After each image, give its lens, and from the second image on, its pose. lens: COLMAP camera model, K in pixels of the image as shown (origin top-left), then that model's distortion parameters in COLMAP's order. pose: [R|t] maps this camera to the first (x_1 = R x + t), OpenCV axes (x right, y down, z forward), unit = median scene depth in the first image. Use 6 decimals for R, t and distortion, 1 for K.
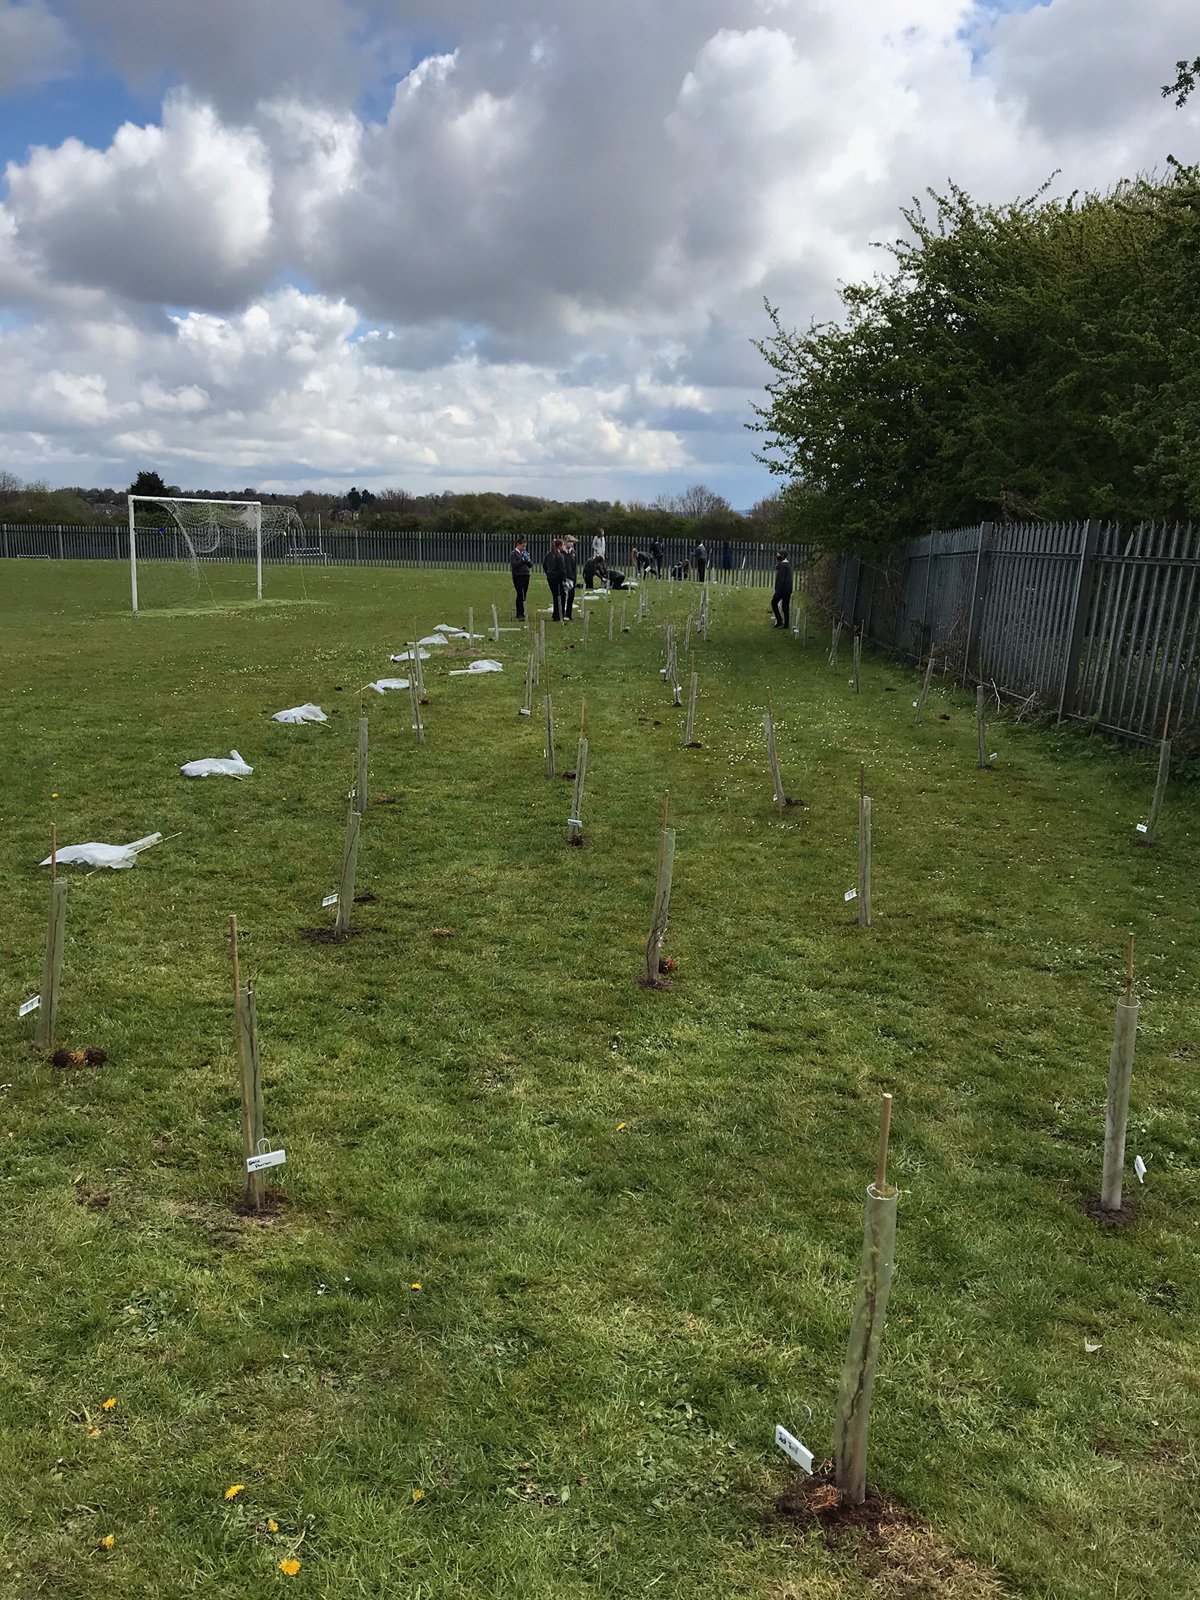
lens RADIAL K [[1320.7, 0, 594.4], [0, 1320.7, 798.9], [0, 0, 1]] dist [0.020159, -0.036748]
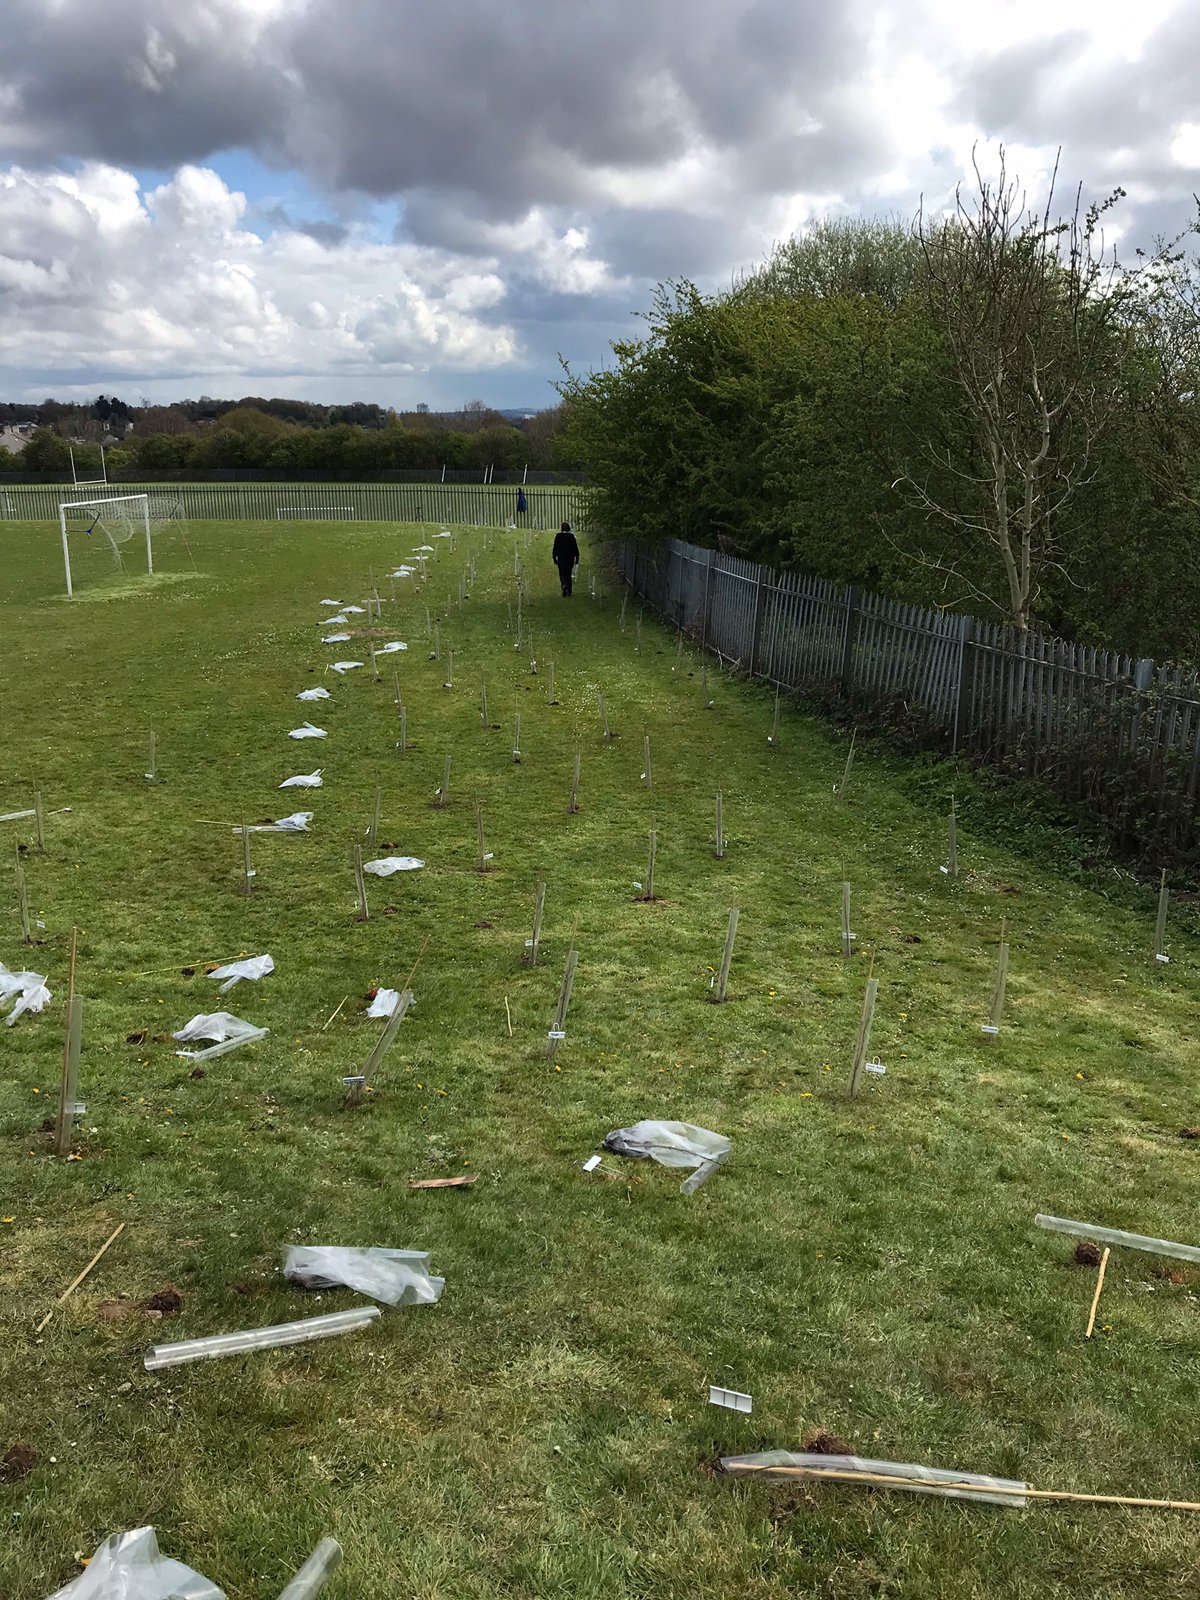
lens RADIAL K [[1320.7, 0, 600.7], [0, 1320.7, 801.0], [0, 0, 1]] dist [0.020159, -0.036748]
pose [[0.985053, -0.068156, 0.158194, -0.139714], [0.056547, 0.995445, 0.076762, -0.037723], [-0.162705, -0.066669, 0.984420, -0.714351]]
